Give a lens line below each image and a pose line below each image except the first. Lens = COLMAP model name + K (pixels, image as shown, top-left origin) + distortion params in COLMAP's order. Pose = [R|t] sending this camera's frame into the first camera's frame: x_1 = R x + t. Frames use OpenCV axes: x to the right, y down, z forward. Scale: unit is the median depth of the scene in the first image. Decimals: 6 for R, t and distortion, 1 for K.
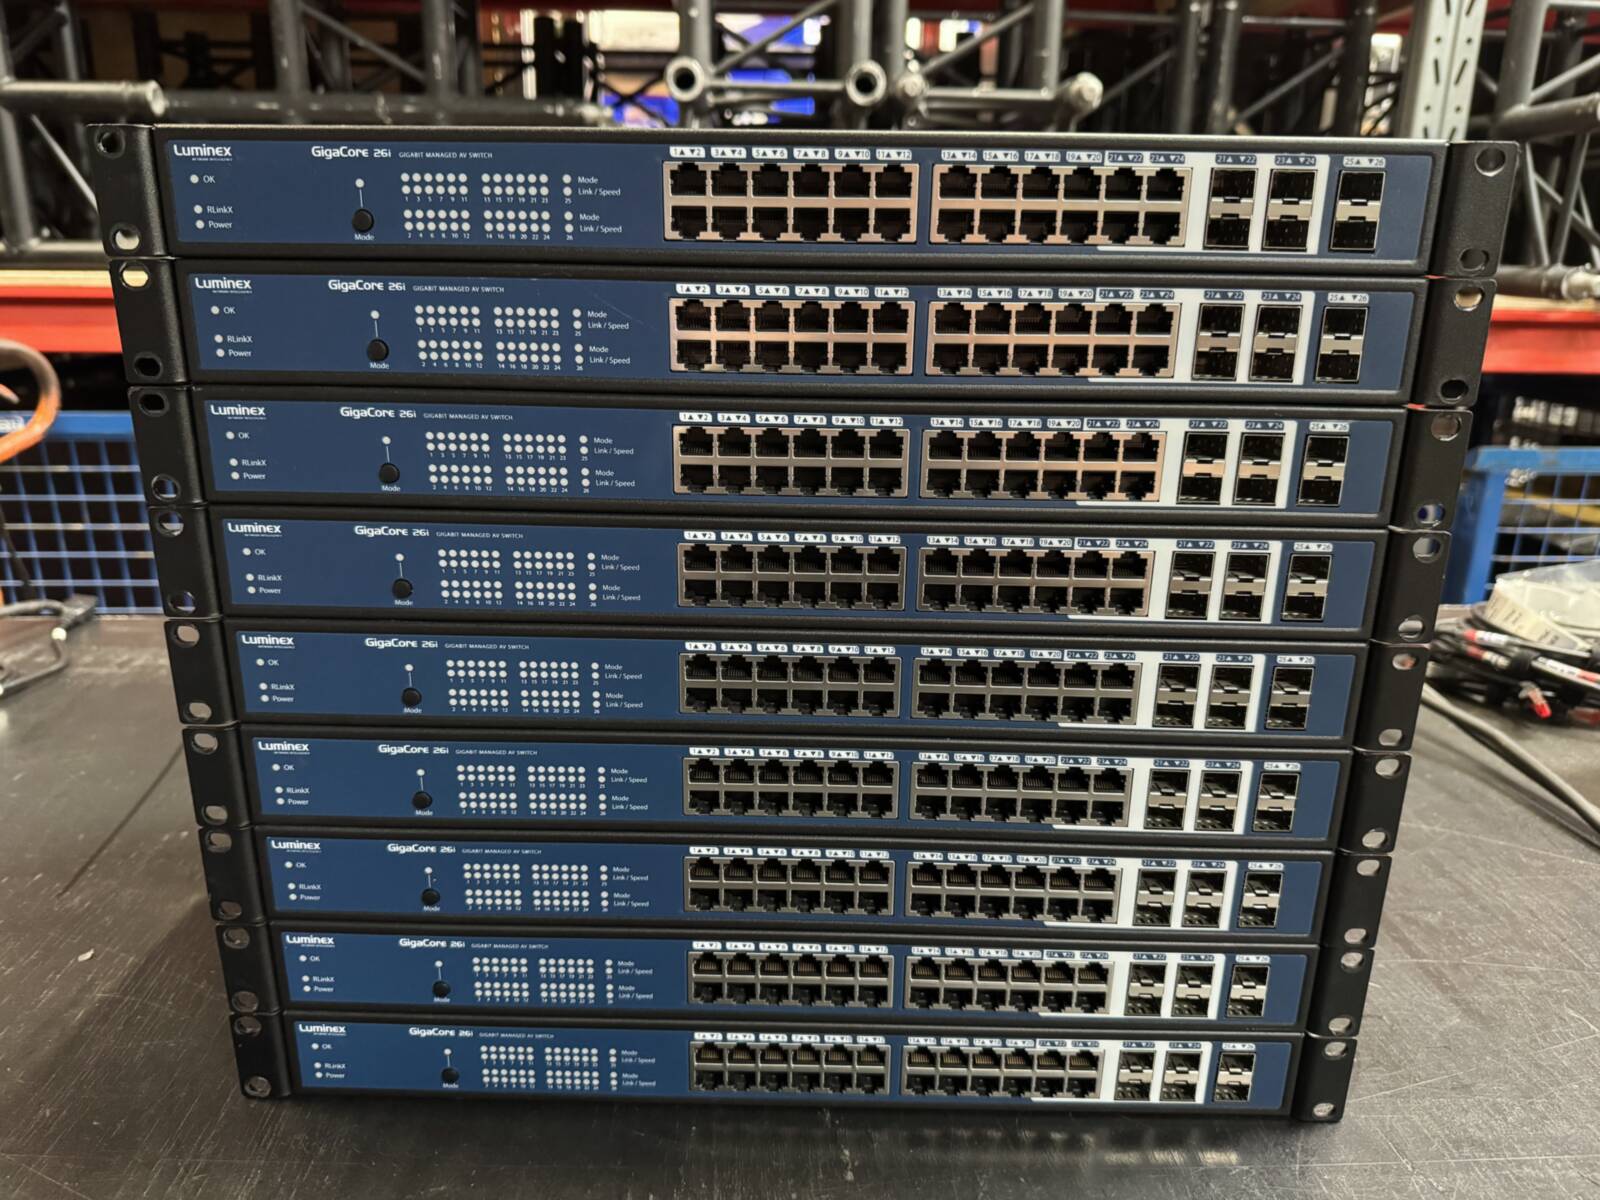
lens RADIAL K [[1164.4, 0, 800.0], [0, 1164.4, 600.0], [0, 0, 1]] dist [-0.019286, 0.003663]
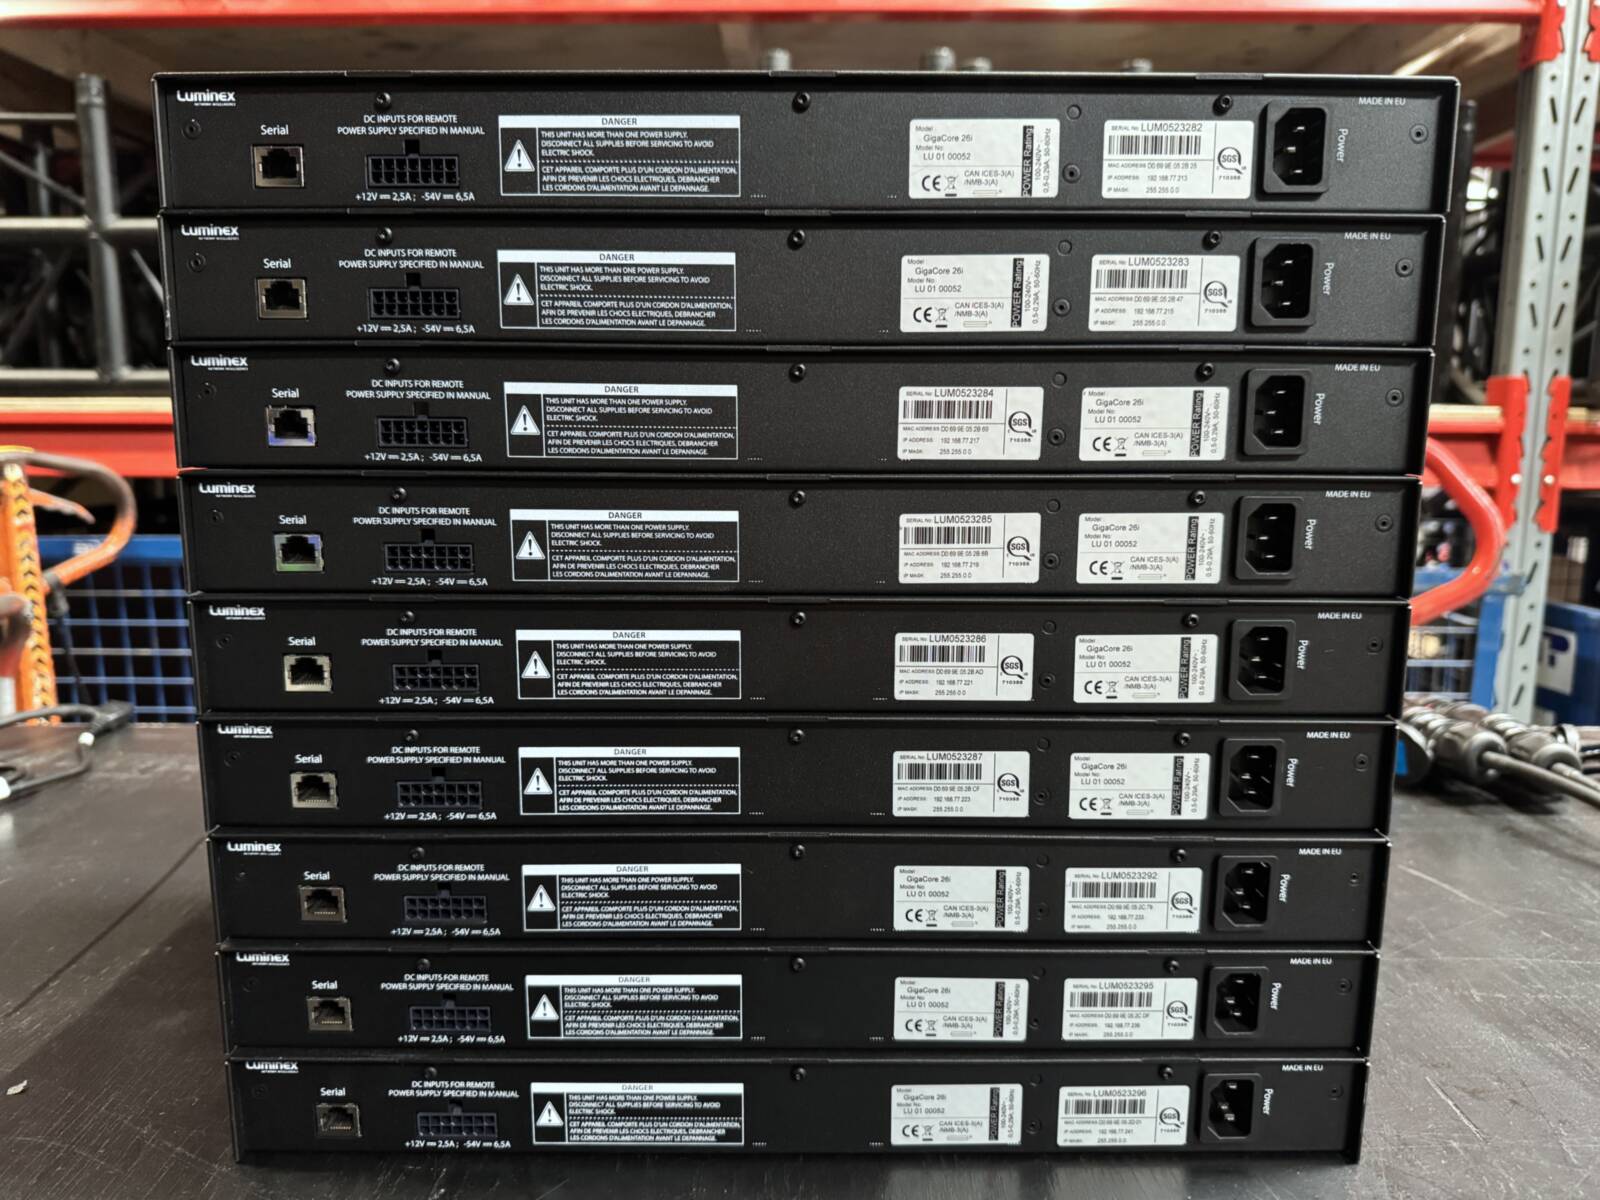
lens RADIAL K [[1160.0, 0, 800.0], [0, 1160.0, 600.0], [0, 0, 1]] dist [-0.011065, -0.003437]
pose [[0.997811, 0.000094, -0.066129, -0.006758], [-0.009166, 0.990543, -0.136894, 0.043272], [0.065490, 0.137200, 0.988376, 0.110666]]
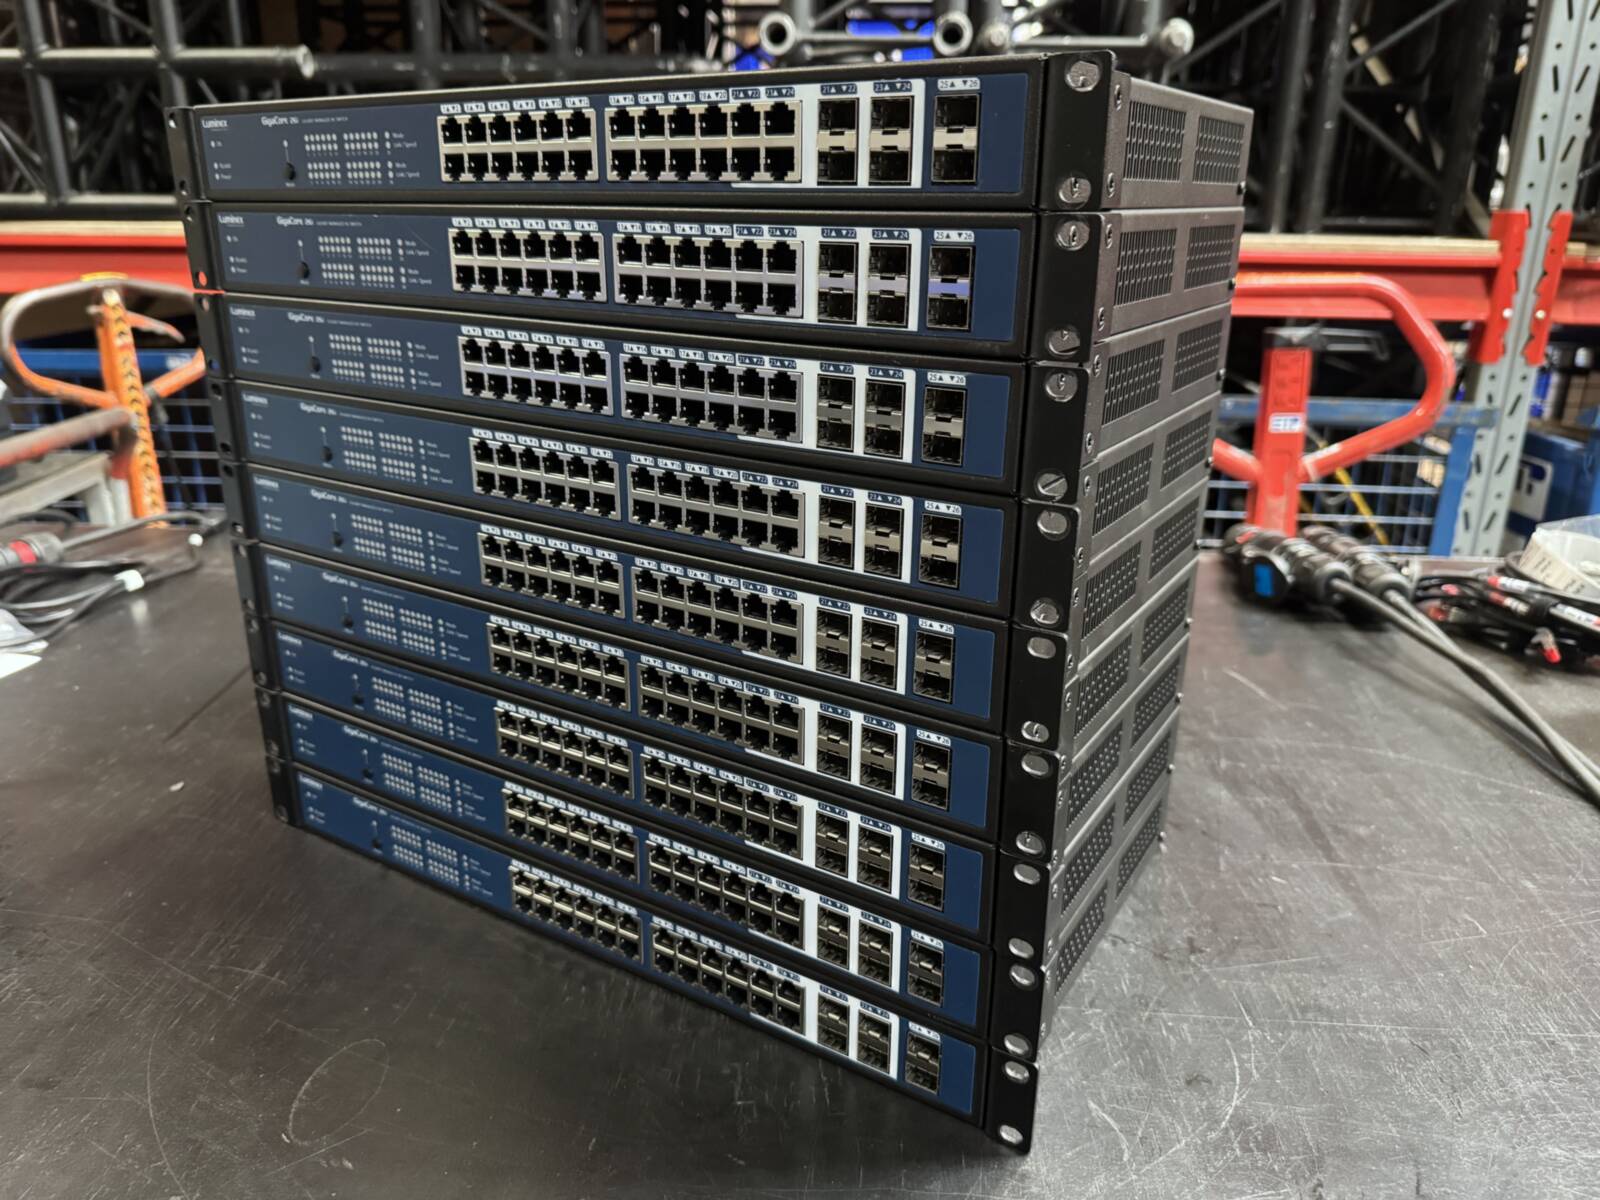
lens RADIAL K [[1164.4, 0, 800.0], [0, 1164.4, 600.0], [0, 0, 1]] dist [-0.019286, 0.003663]
pose [[0.991407, 0.036974, -0.125479, 0.106411], [-0.032328, 0.998722, 0.038859, 0.026444], [0.126755, -0.034469, 0.991335, -0.070382]]
